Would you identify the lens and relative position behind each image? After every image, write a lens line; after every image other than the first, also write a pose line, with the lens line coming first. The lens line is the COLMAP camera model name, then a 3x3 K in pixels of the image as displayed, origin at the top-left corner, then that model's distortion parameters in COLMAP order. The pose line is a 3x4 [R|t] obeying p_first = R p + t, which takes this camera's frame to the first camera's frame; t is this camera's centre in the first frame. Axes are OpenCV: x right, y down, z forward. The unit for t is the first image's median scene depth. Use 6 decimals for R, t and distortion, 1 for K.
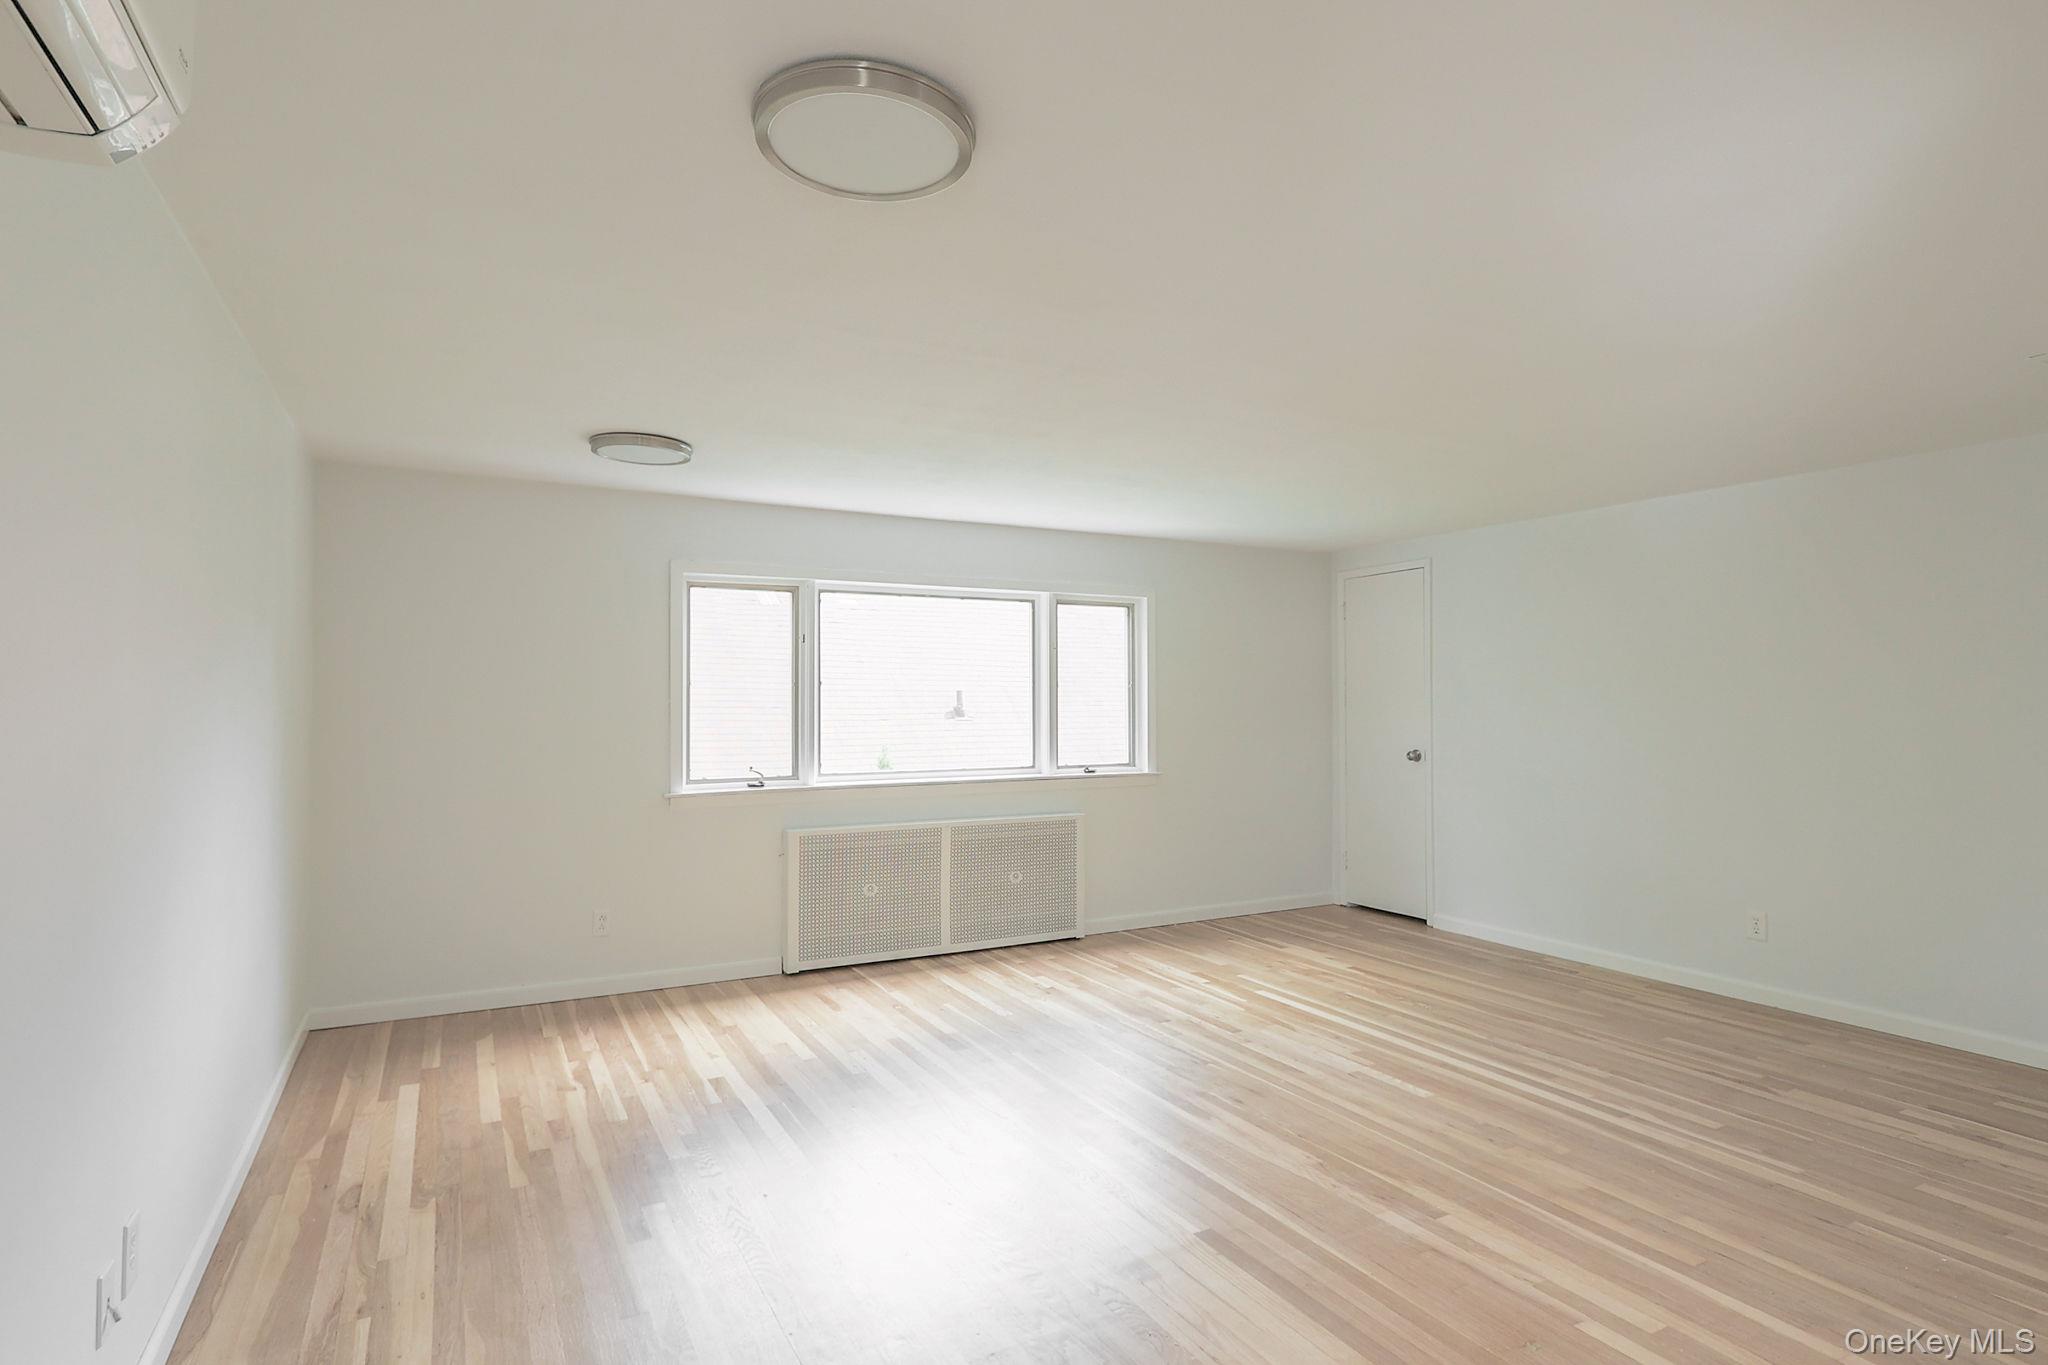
lens RADIAL K [[1053.3, 0, 1024.0], [0, 1053.3, 682.5], [0, 0, 1]] dist [-0.000326, -0.000105]
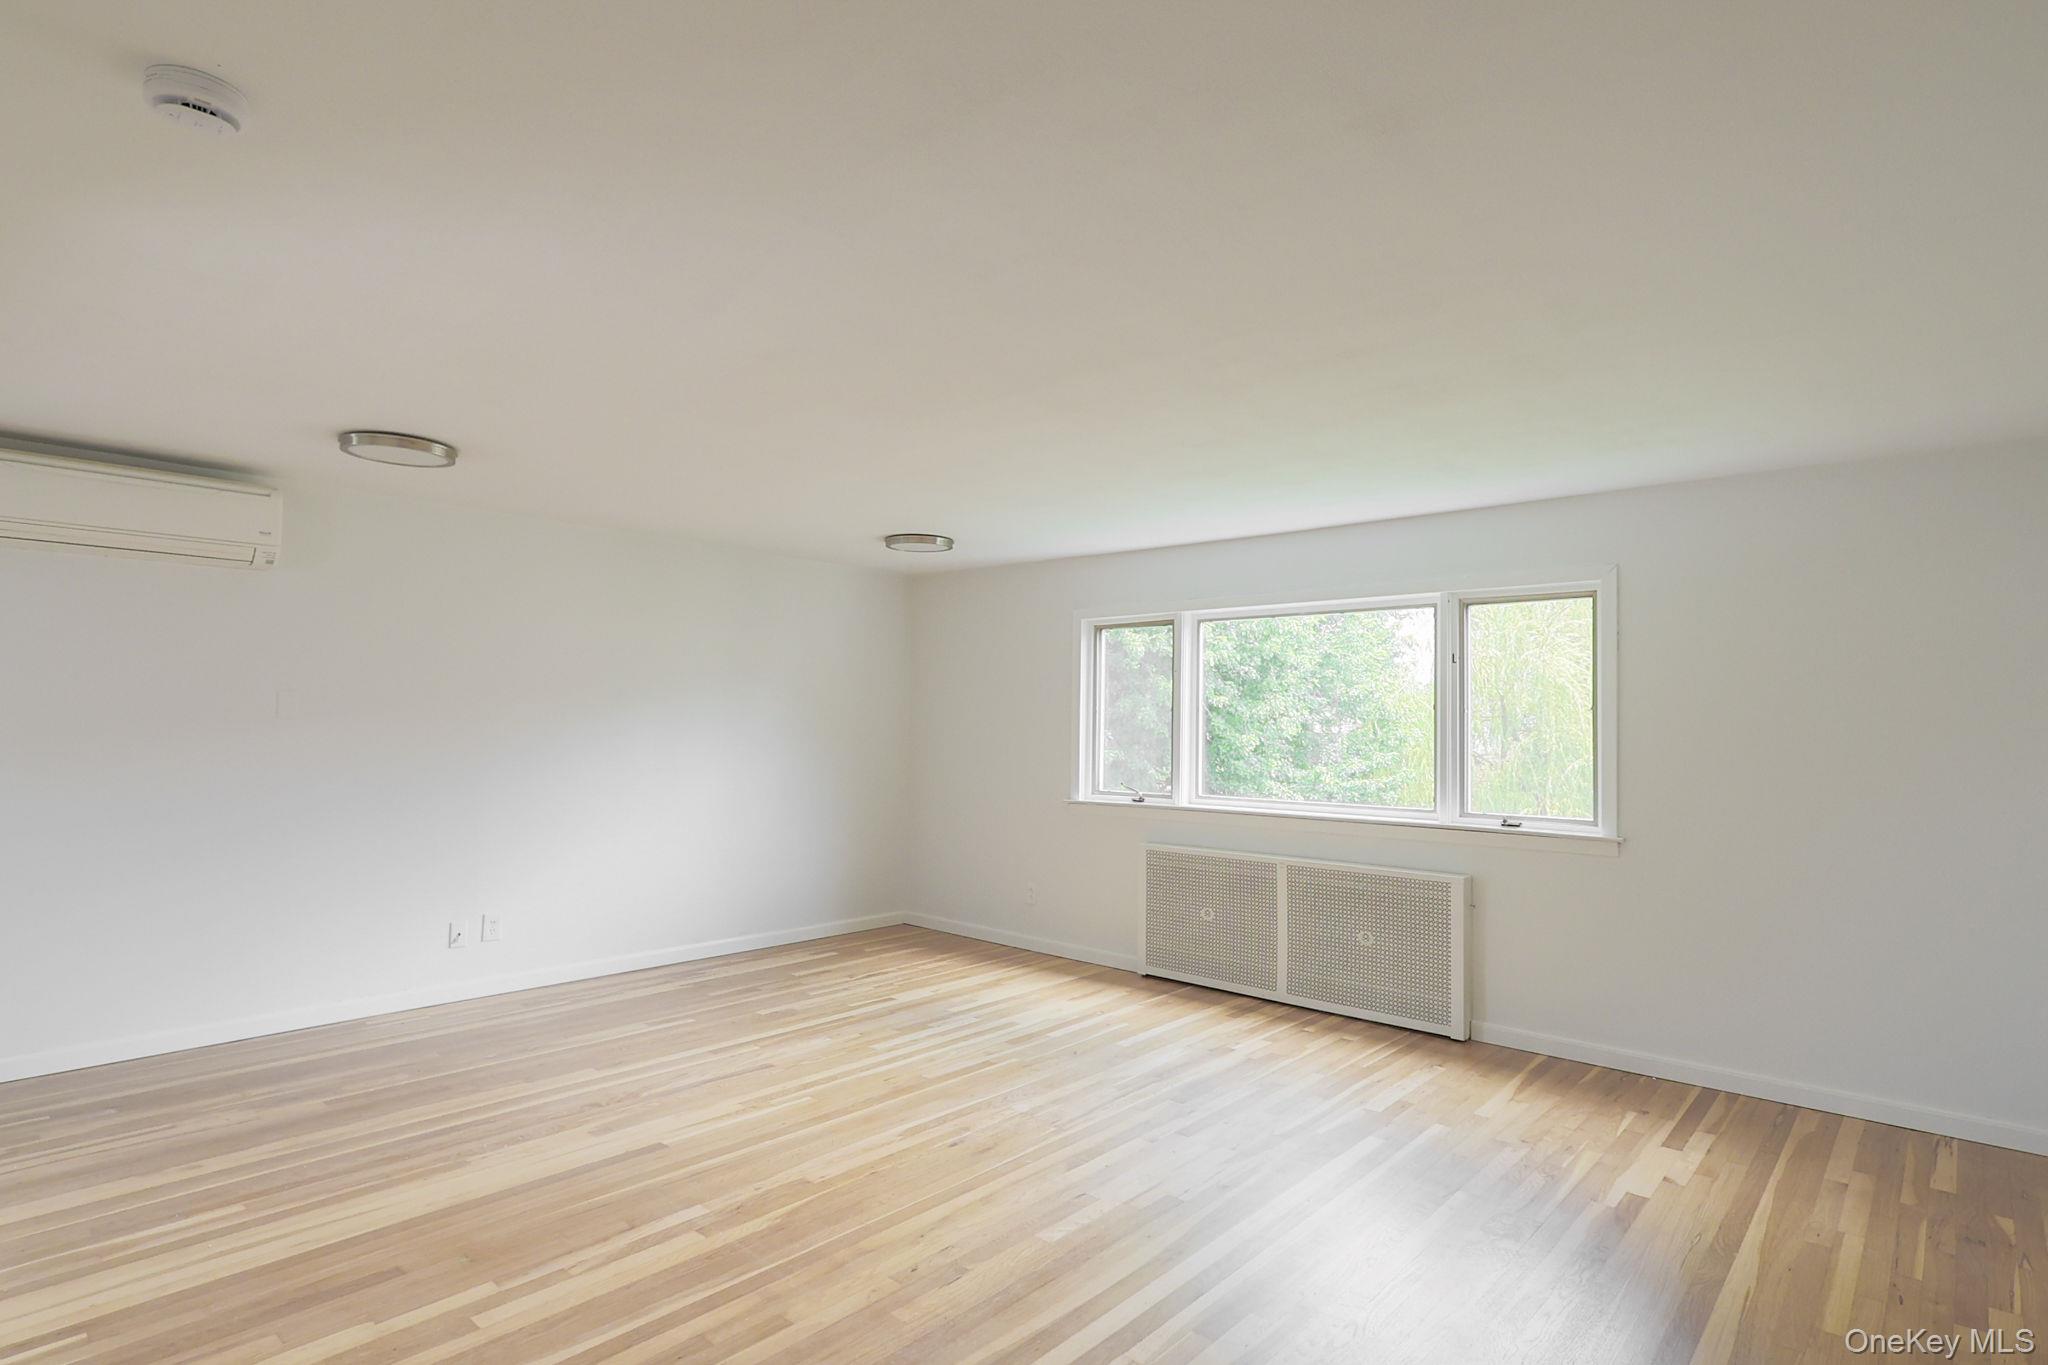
lens RADIAL K [[1053.3, 0, 1024.0], [0, 1053.3, 682.5], [0, 0, 1]] dist [-0.000326, -0.000105]
pose [[0.336254, -0.035924, -0.941086, 0.727541], [-0.000422, 0.999266, -0.038296, 0.014062], [0.941771, 0.013275, 0.335992, 0.478917]]
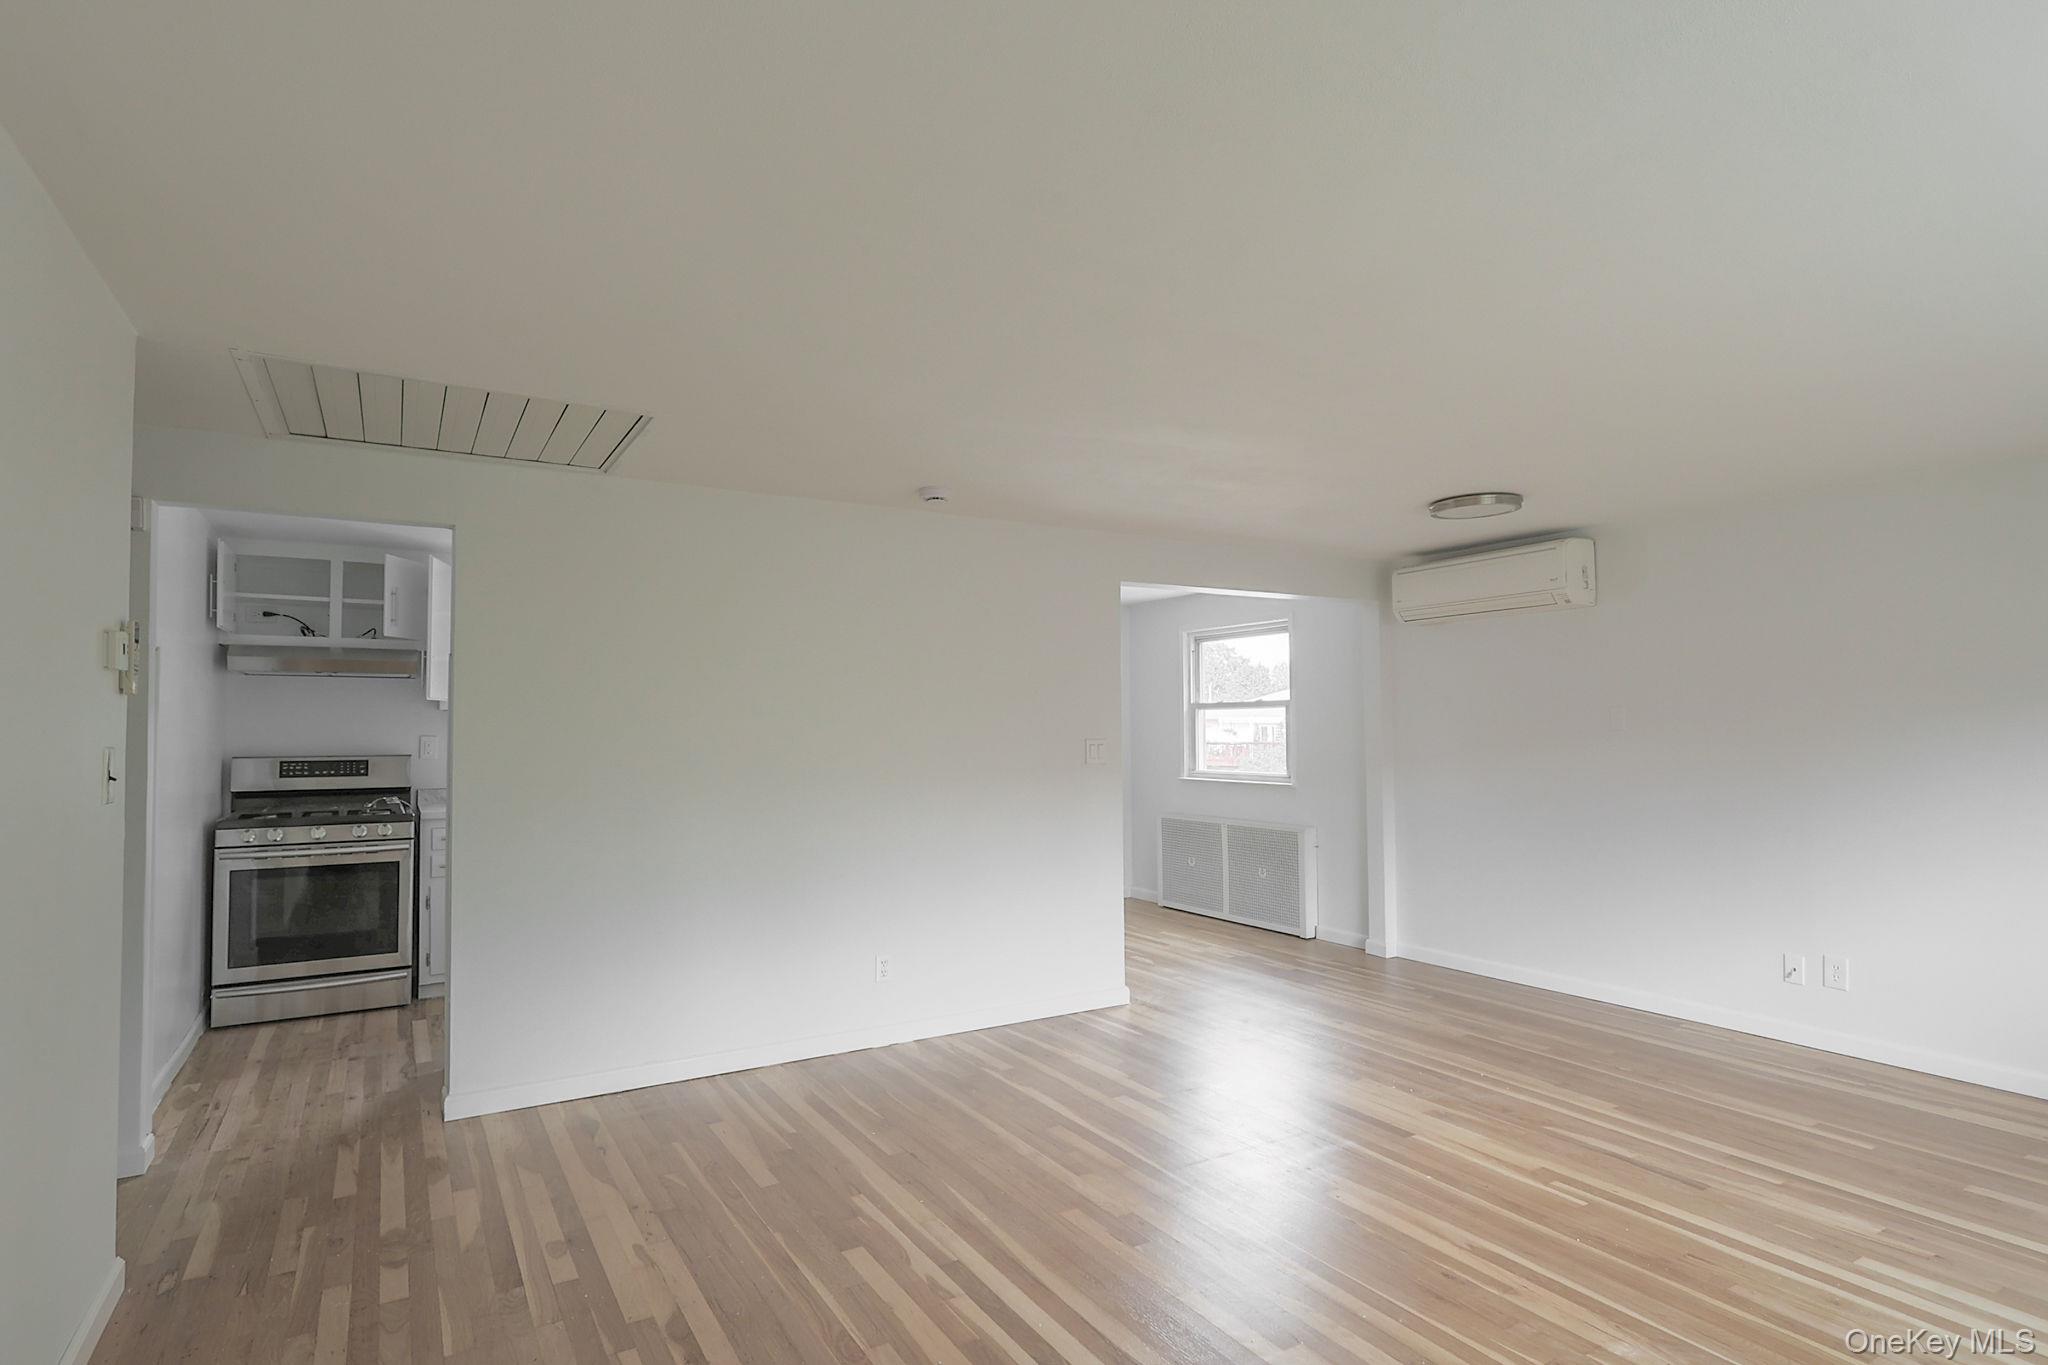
lens RADIAL K [[1053.3, 0, 1024.0], [0, 1053.3, 682.5], [0, 0, 1]] dist [-0.000326, -0.000105]
pose [[-0.999261, 0.001320, -0.038426, 0.340561], [0.003532, 0.998336, -0.057560, 0.017285], [0.038287, -0.057653, -0.997602, 1.130167]]
